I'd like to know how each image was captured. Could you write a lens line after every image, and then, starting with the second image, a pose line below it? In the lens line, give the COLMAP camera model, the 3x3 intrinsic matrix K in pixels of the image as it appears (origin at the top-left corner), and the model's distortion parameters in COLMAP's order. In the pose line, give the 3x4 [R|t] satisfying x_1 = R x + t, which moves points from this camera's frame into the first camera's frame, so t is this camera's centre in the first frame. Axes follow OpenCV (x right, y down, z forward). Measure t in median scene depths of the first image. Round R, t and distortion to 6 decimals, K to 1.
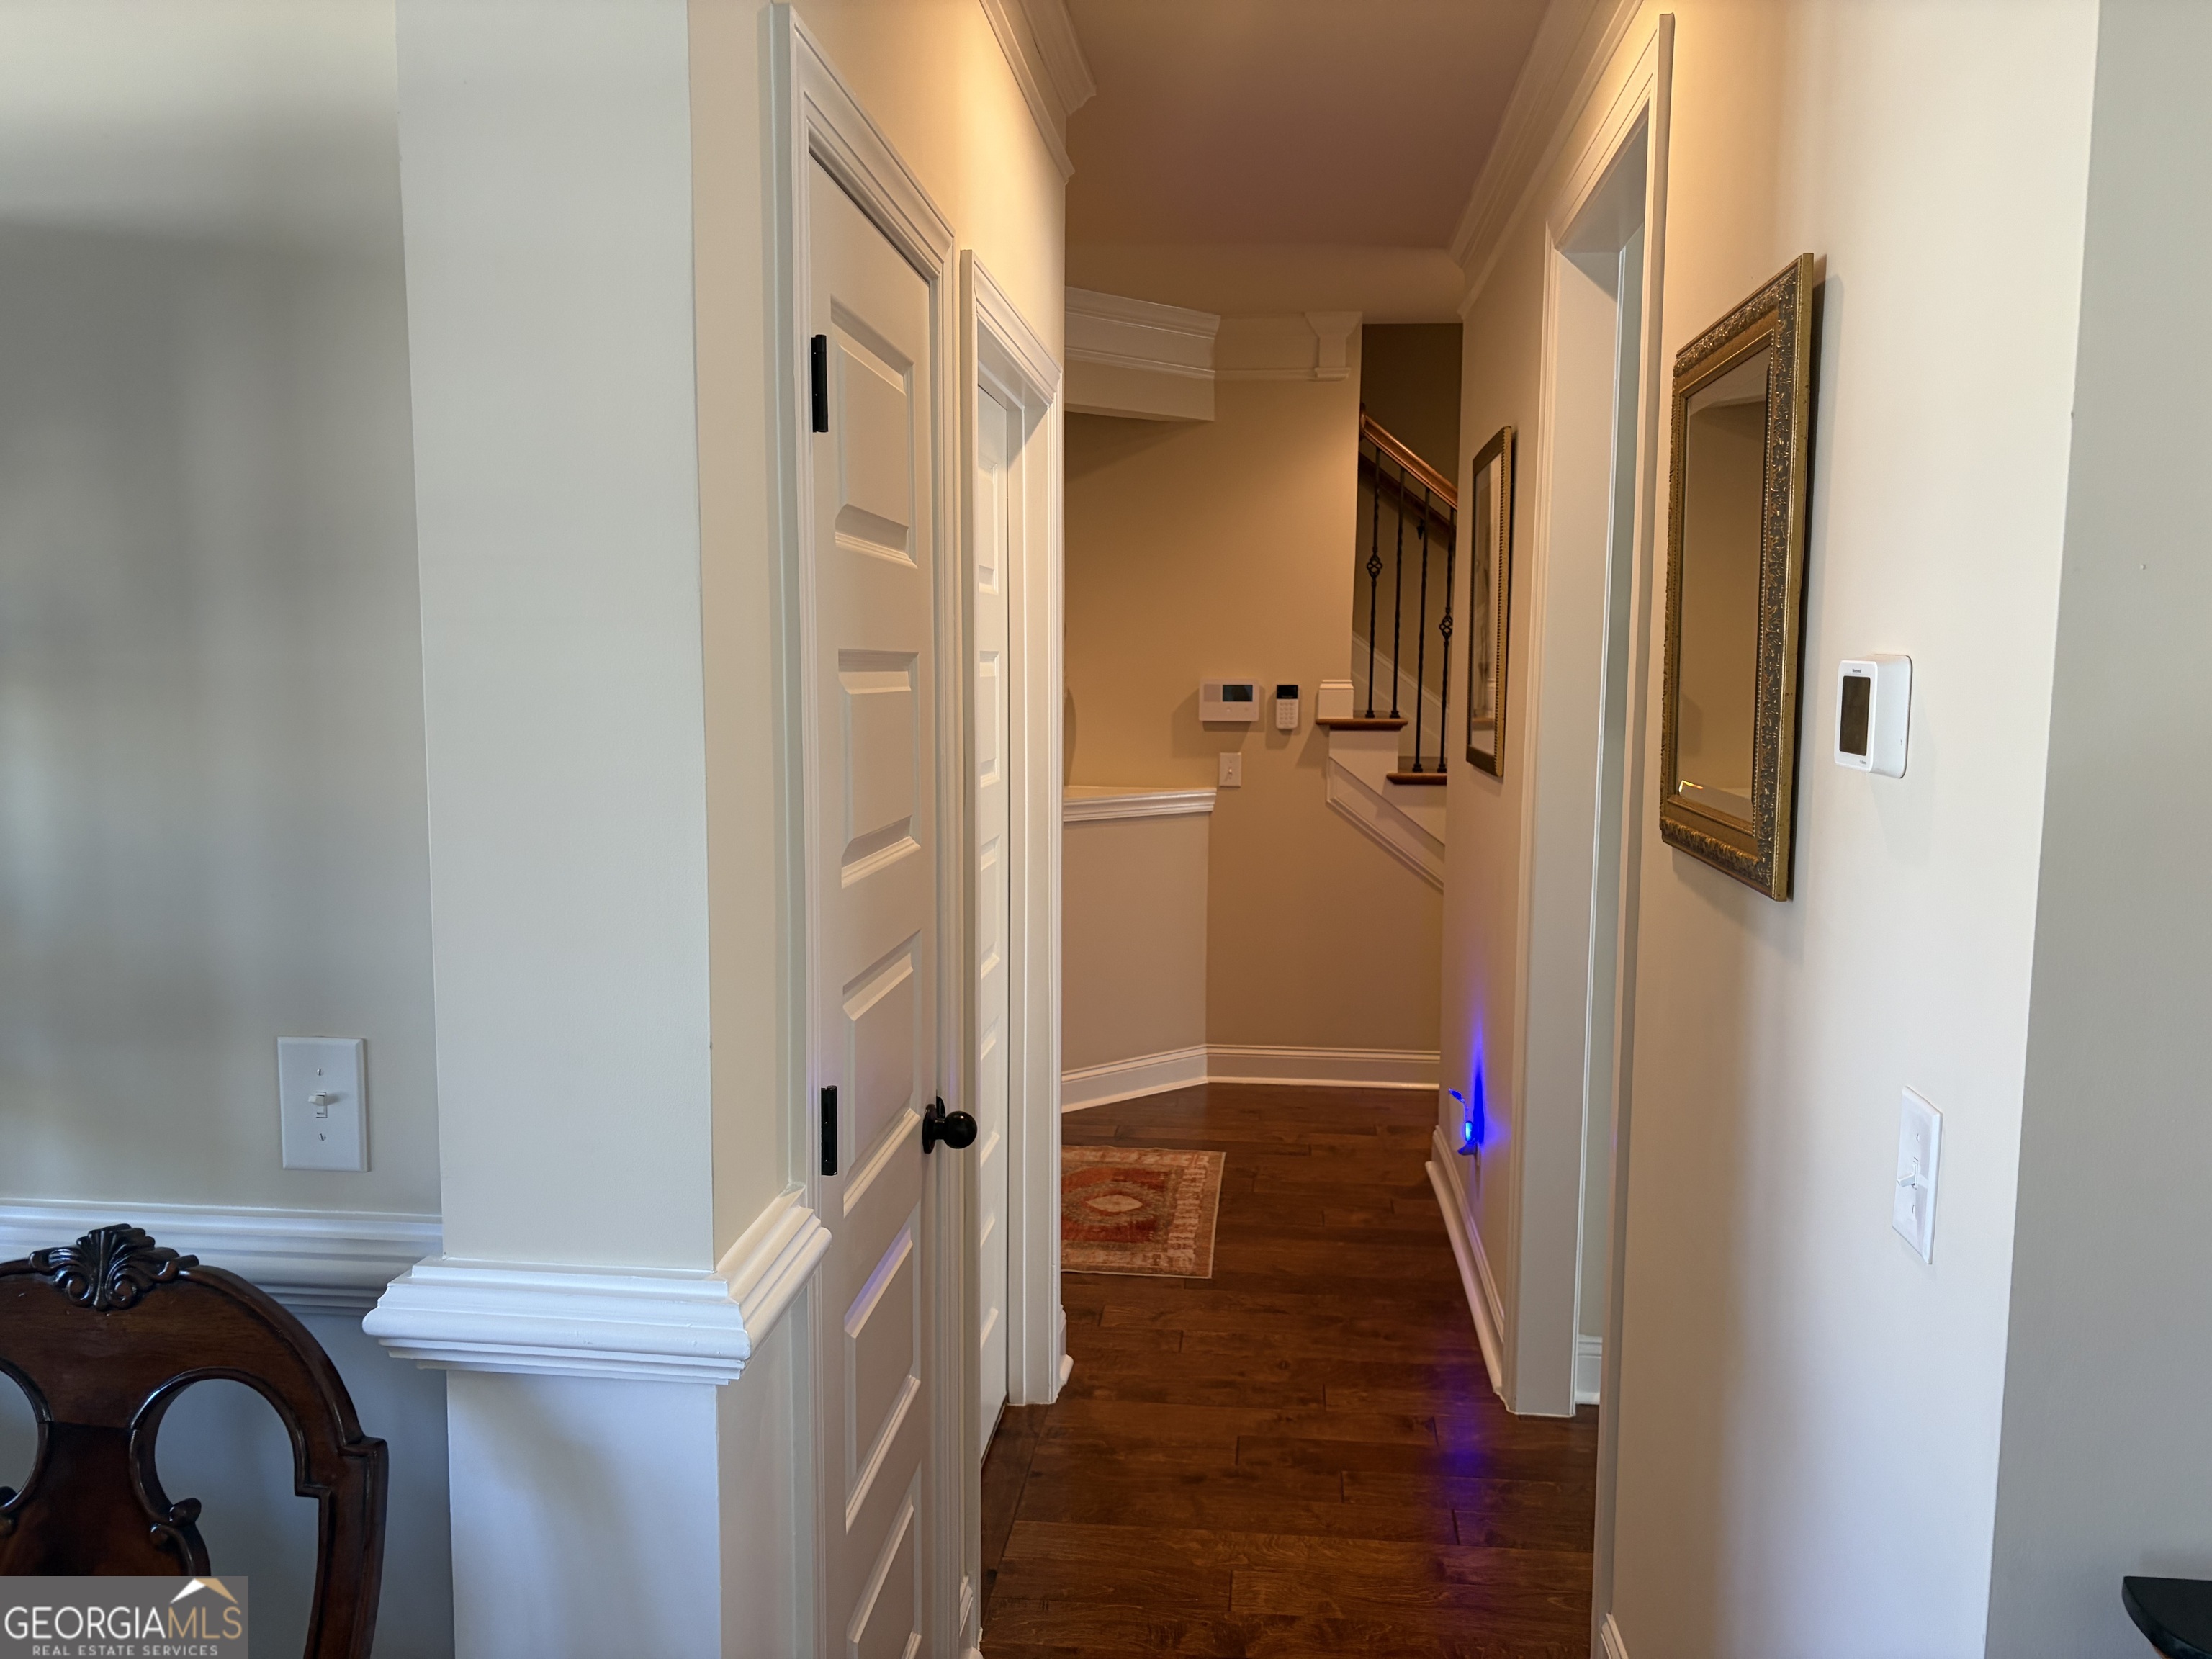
lens RADIAL K [[1660.6, 0, 1096.7], [0, 1660.6, 840.7], [0, 0, 1]] dist [0.023280, -0.004475]
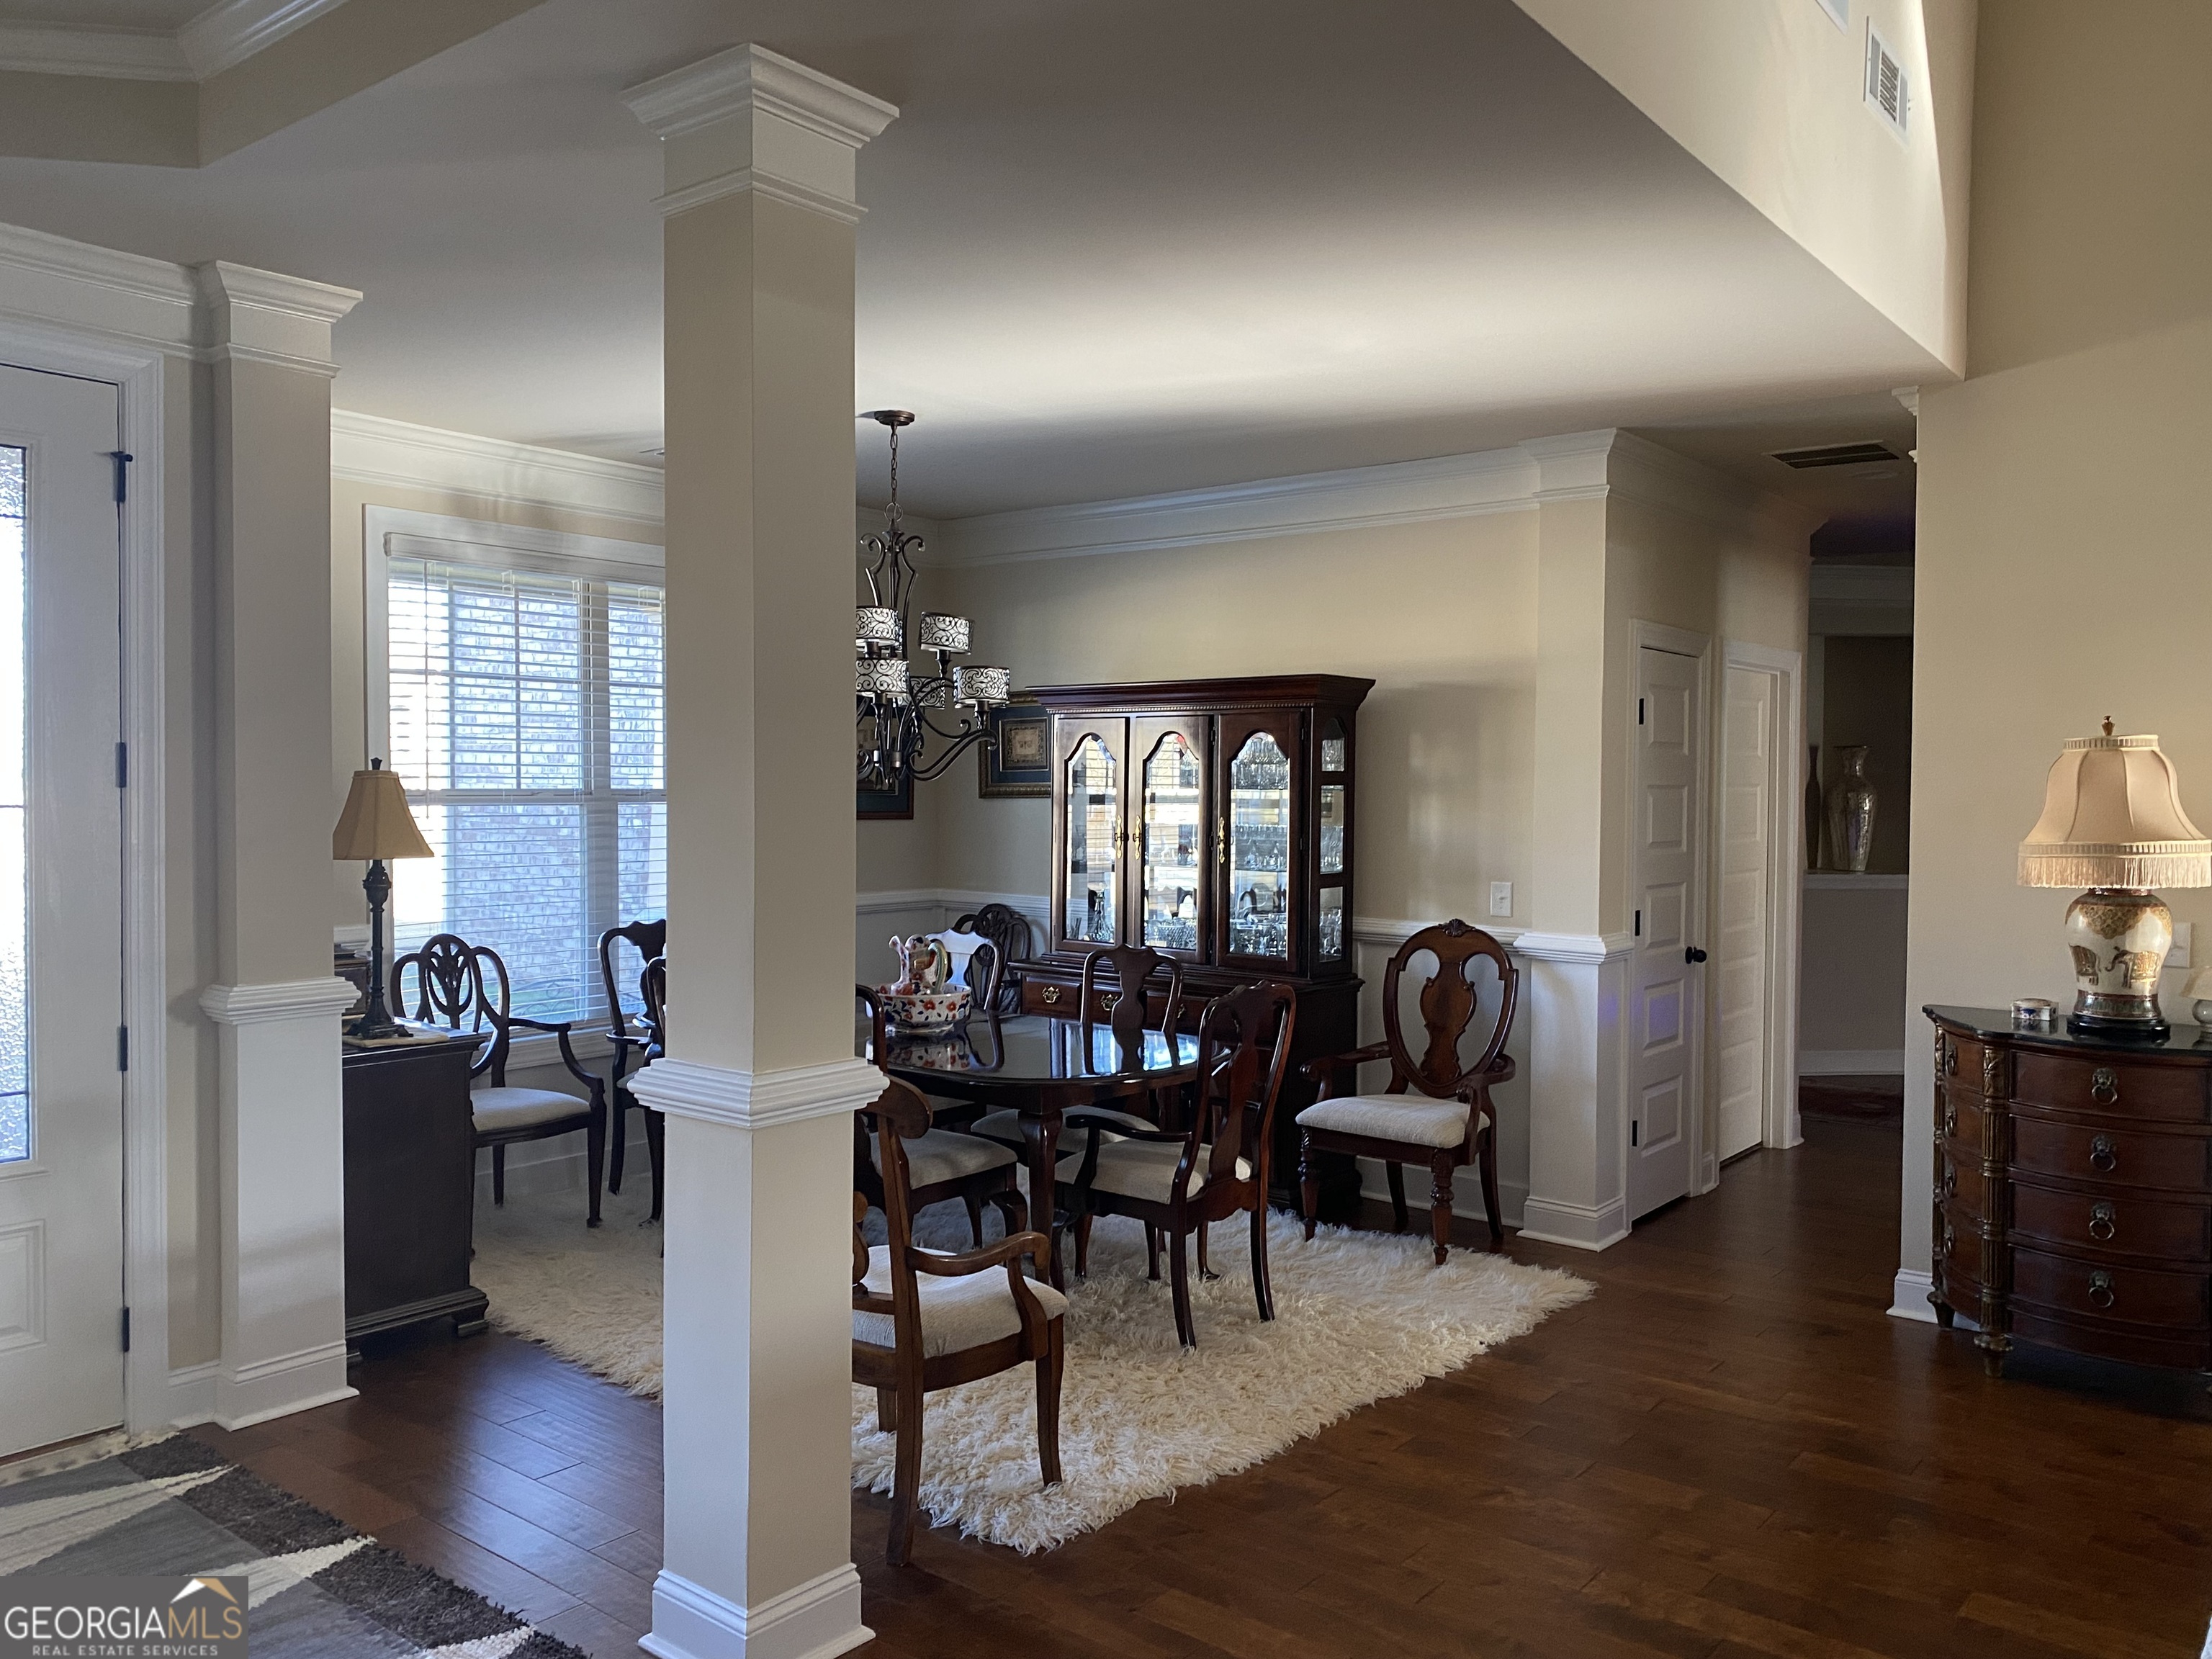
lens RADIAL K [[1663.9, 0, 1102.3], [0, 1663.9, 829.4], [0, 0, 1]] dist [0.045392, -0.064076]
pose [[0.835028, 0.017902, -0.549916, 0.812551], [-0.066099, 0.995496, -0.067963, 0.290630], [0.546222, 0.093100, 0.832451, -2.504187]]
